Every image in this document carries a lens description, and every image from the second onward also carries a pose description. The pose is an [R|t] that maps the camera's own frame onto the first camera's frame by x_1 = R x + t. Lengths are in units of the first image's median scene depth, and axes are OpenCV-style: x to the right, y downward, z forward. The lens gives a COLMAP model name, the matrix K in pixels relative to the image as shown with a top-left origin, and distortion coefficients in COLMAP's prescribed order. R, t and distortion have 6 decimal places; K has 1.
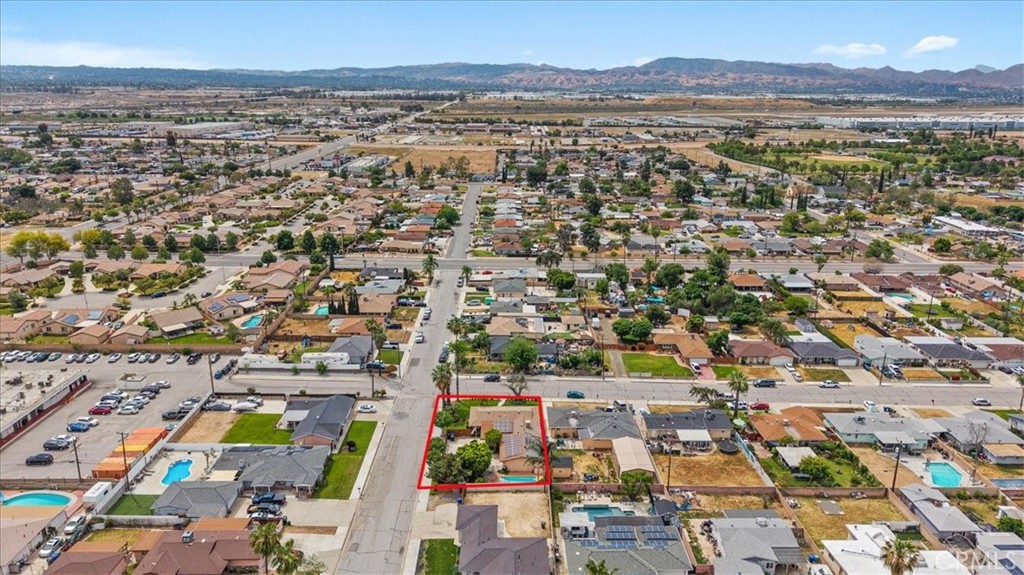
lens RADIAL K [[418.3, 0, 513.1], [0, 418.3, 282.0], [0, 0, 1]] dist [-0.000127, -0.000523]
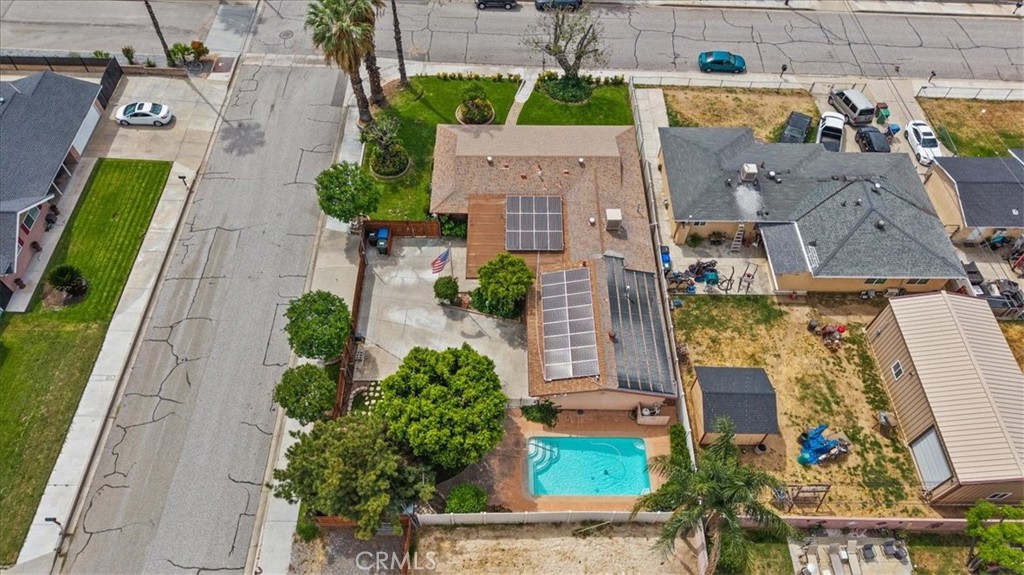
lens RADIAL K [[708.4, 0, 512.0], [0, 708.4, 287.5], [0, 0, 1]] dist [-0.001514, -0.003295]
pose [[0.999452, 0.030826, -0.012065, -0.033143], [-0.016002, 0.768953, 0.639105, 0.034681], [0.028979, -0.638562, 0.769025, 0.529649]]
